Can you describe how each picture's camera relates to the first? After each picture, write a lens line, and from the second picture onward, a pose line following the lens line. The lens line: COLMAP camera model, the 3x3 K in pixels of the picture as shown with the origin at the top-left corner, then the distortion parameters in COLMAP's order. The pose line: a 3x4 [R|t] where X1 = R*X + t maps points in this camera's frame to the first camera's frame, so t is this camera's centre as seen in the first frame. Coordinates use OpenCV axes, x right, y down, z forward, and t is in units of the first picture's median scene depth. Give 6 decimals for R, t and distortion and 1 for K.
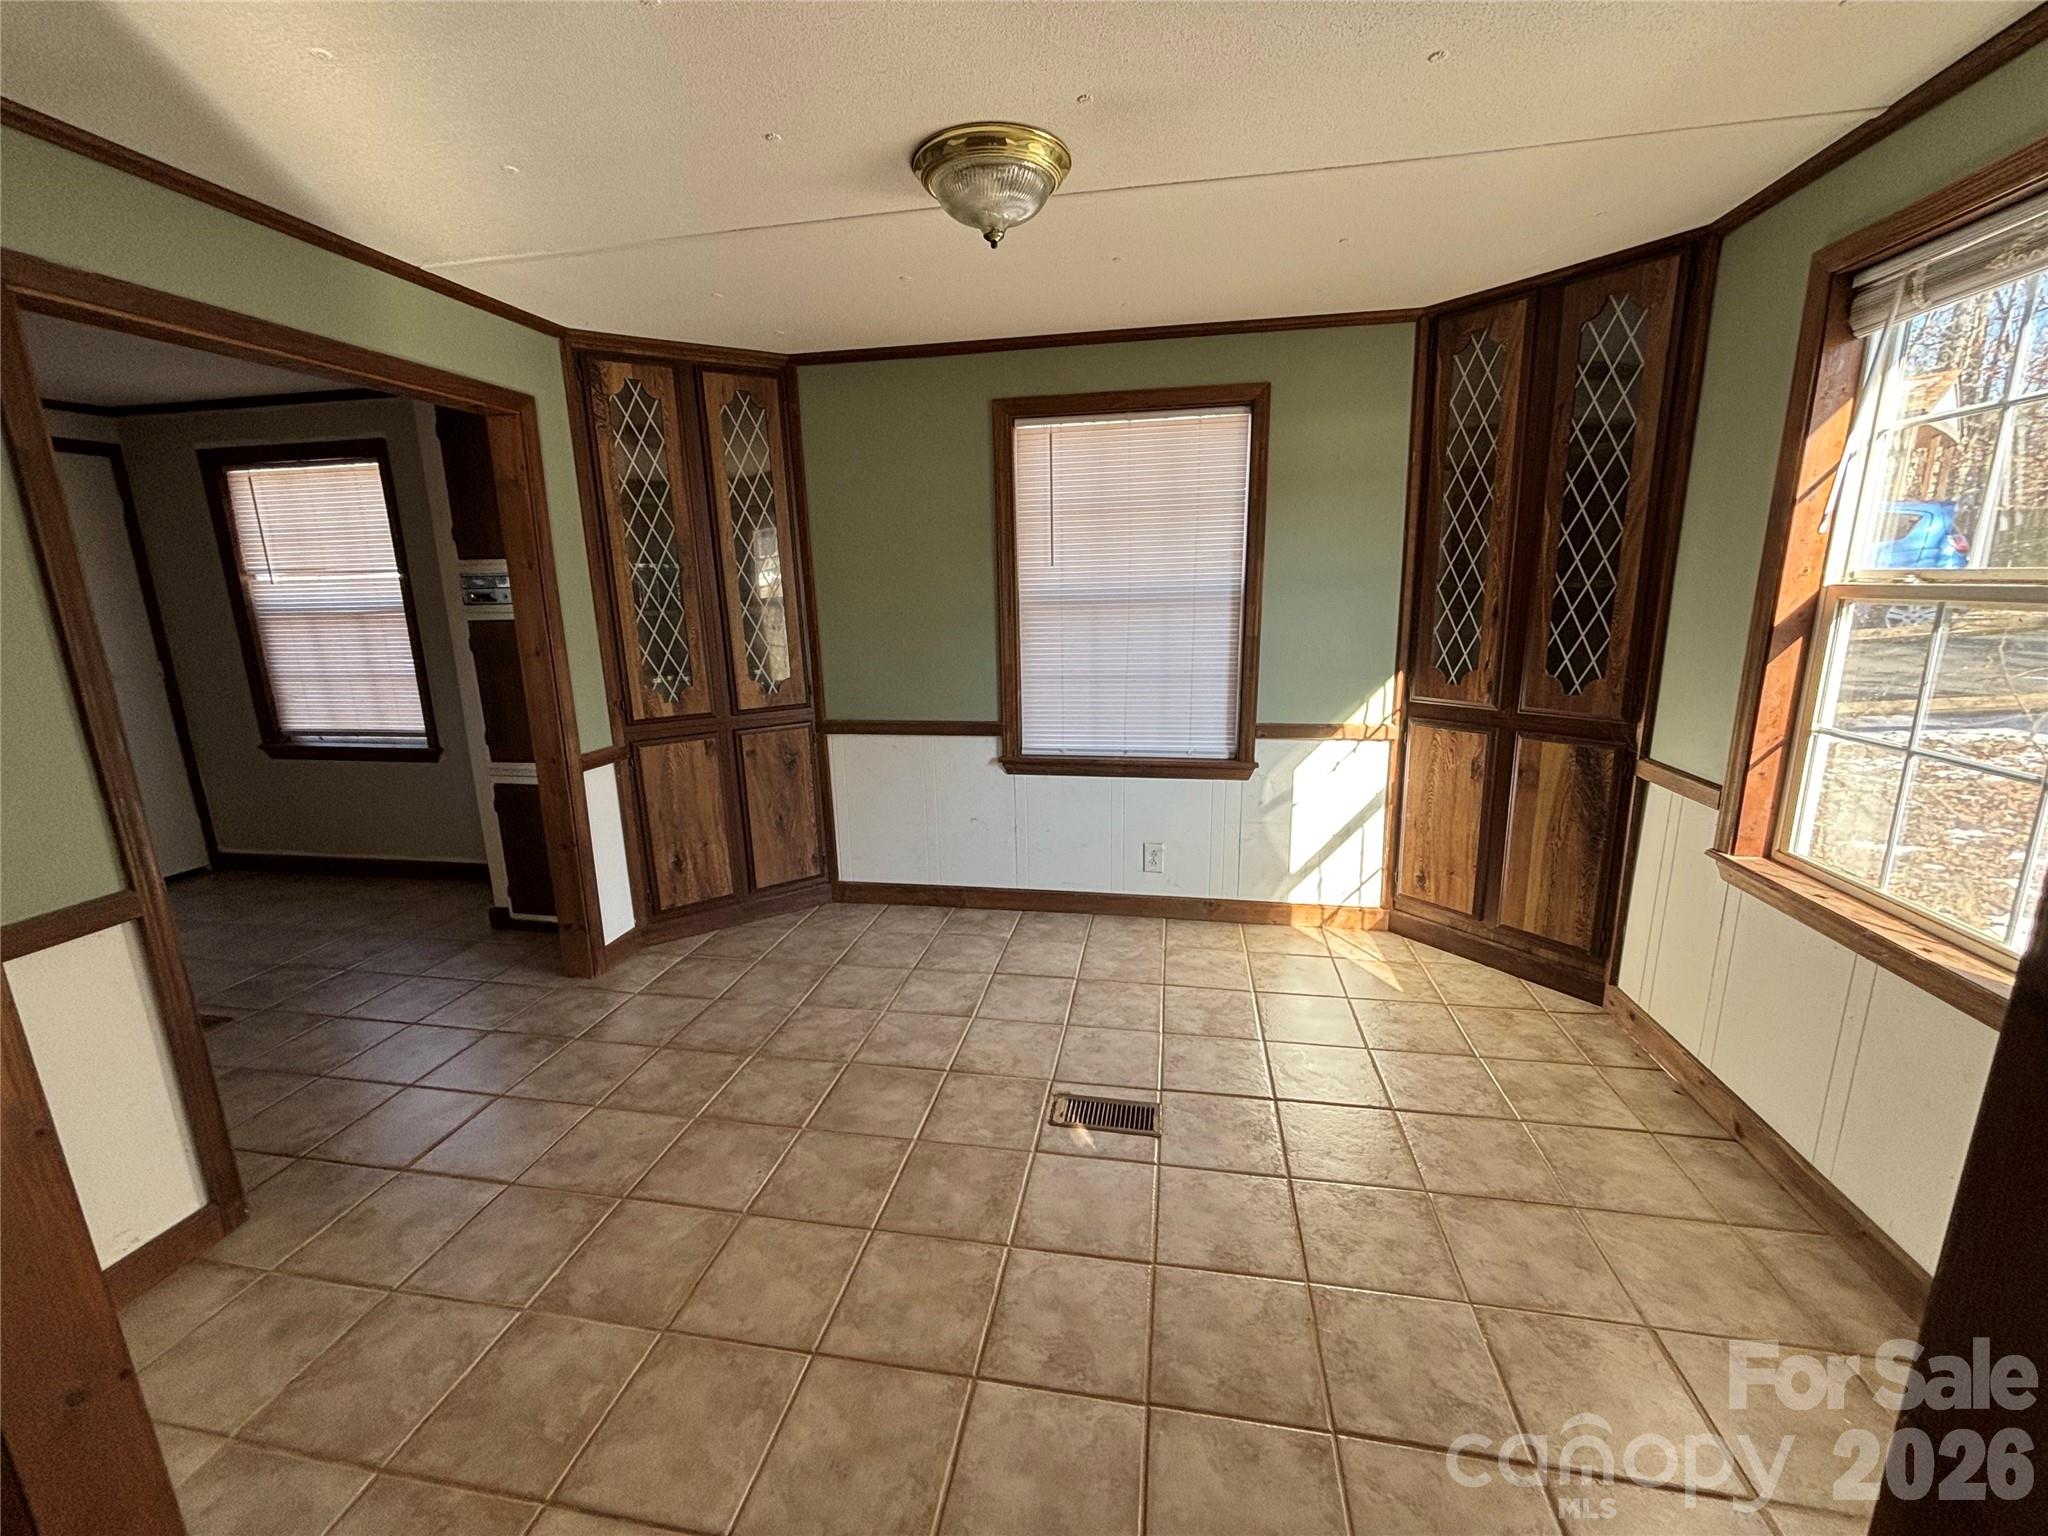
lens RADIAL K [[827.4, 0, 1018.4], [0, 827.4, 759.5], [0, 0, 1]] dist [0.004955, -0.001082]
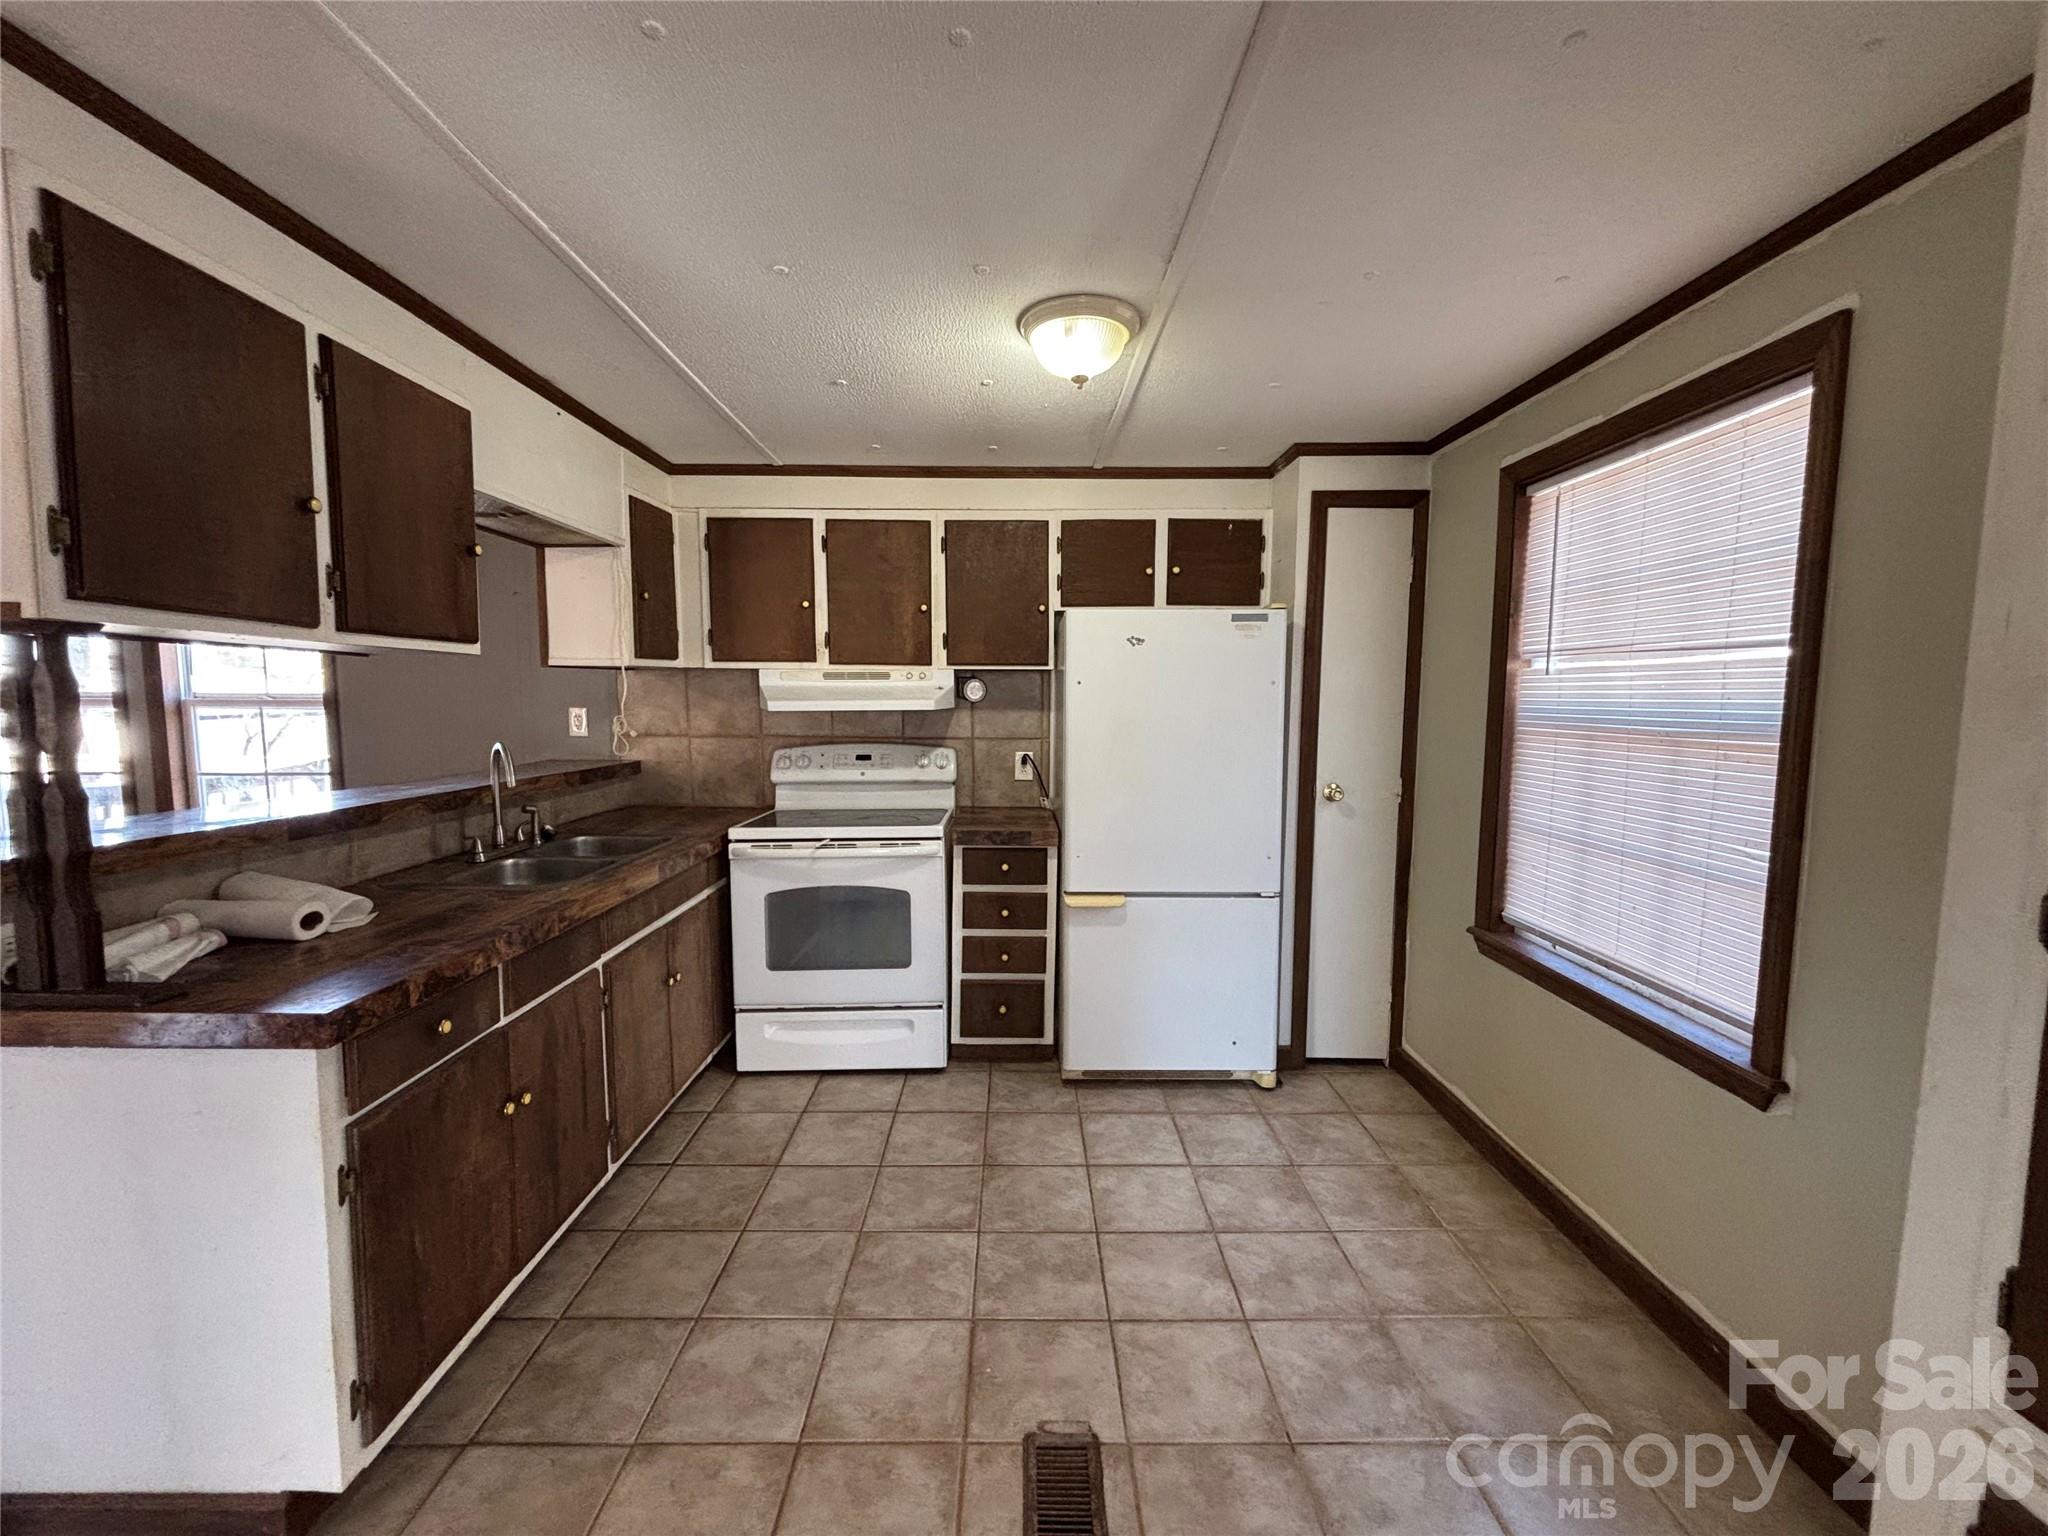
lens RADIAL K [[827.4, 0, 1023.3], [0, 827.4, 765.5], [0, 0, 1]] dist [0.004955, -0.001082]
pose [[0.191632, 0.109018, -0.975393, -0.511073], [-0.216722, 0.973981, 0.066282, -0.139091], [0.957240, 0.198687, 0.210272, 0.696756]]
